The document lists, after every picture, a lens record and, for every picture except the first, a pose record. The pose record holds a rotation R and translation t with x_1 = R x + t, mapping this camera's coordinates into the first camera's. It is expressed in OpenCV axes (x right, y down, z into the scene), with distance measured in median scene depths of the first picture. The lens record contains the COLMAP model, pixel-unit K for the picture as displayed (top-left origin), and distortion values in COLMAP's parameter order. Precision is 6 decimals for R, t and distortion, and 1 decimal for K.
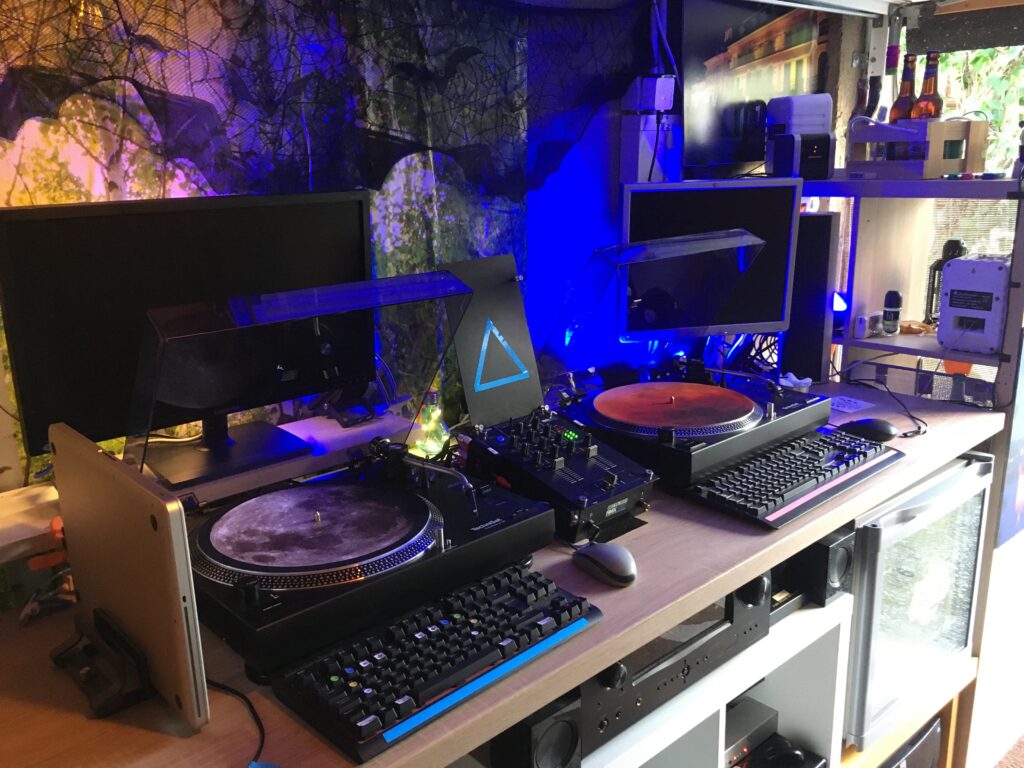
lens RADIAL K [[849.9, 0, 512.0], [0, 849.9, 384.0], [0, 0, 1]] dist [-0.003613, -0.012225]
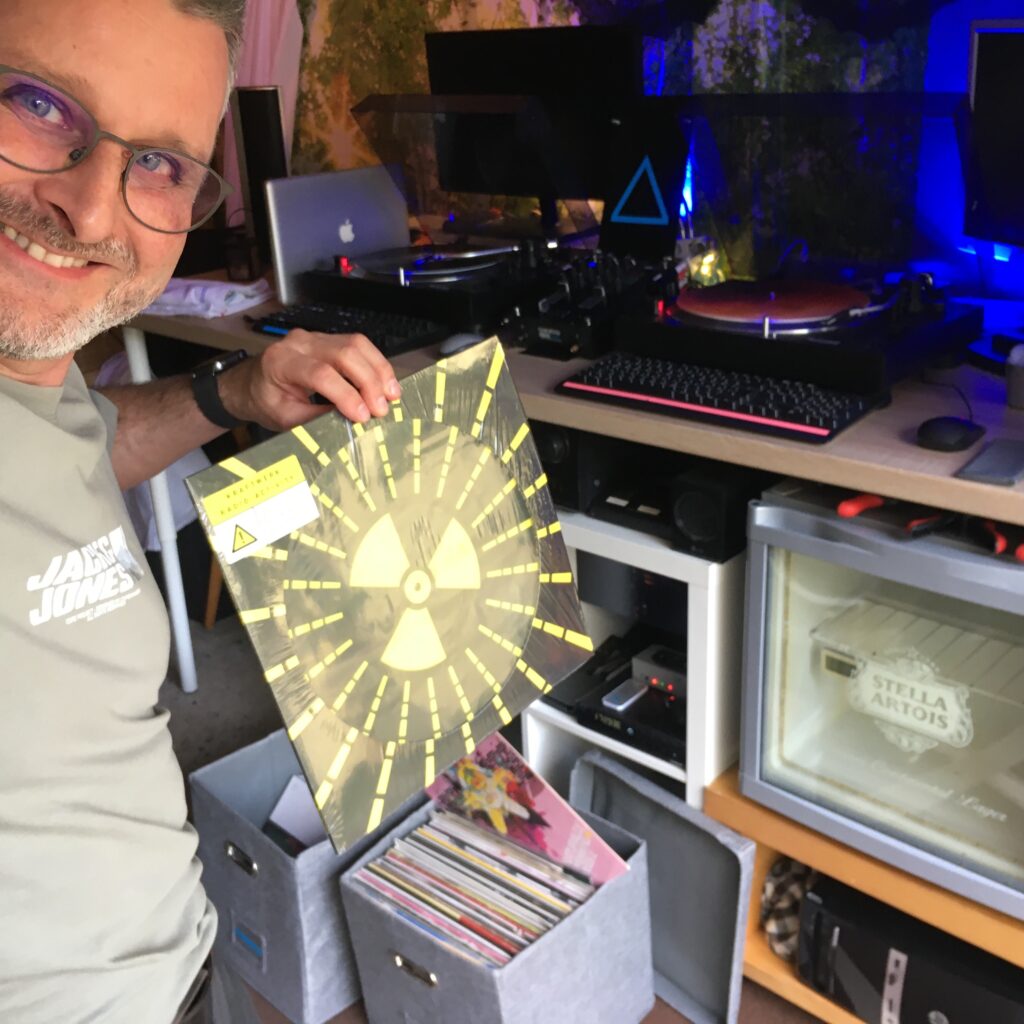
lens RADIAL K [[1167.2, 0, 512.0], [0, 1167.2, 512.0], [0, 0, 1]] dist [0.082833, -0.157992]
pose [[0.120308, 0.385682, -0.914754, 1.430318], [-0.228430, 0.907477, 0.352570, -0.147413], [0.966098, 0.166540, 0.197278, 0.614633]]
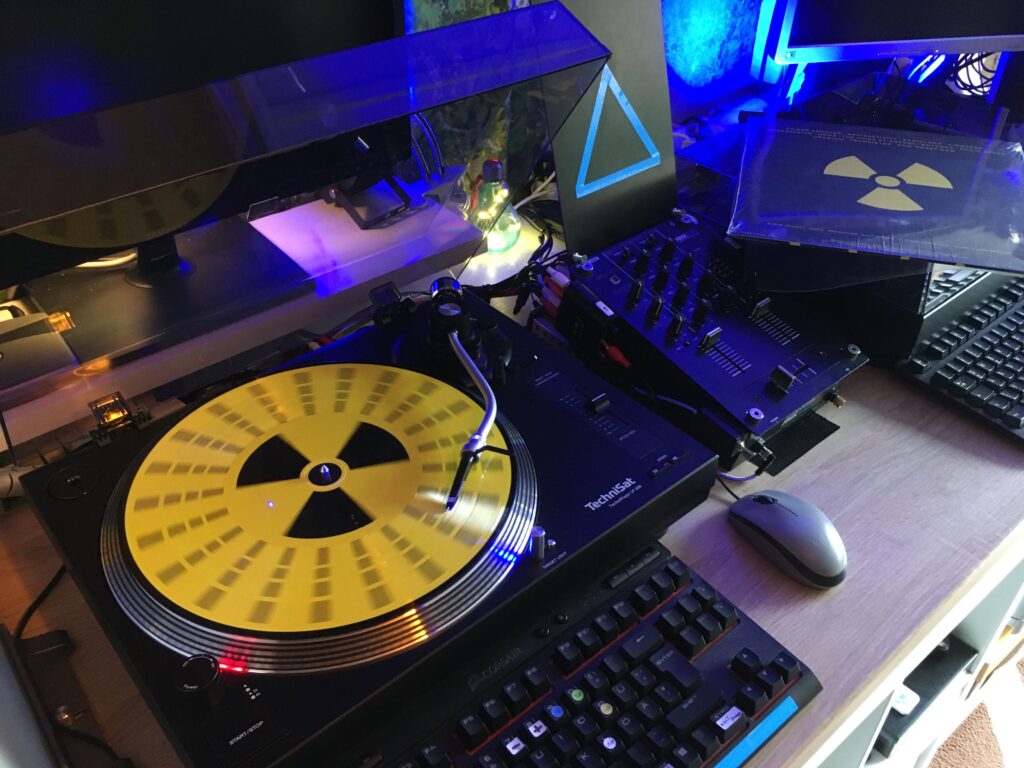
lens RADIAL K [[849.9, 0, 512.0], [0, 849.9, 384.0], [0, 0, 1]] dist [-0.003613, -0.012225]
pose [[0.999040, 0.038217, -0.021407, -0.068754], [-0.026461, 0.915966, 0.400382, -0.107531], [0.034909, -0.399431, 0.916098, 0.379970]]
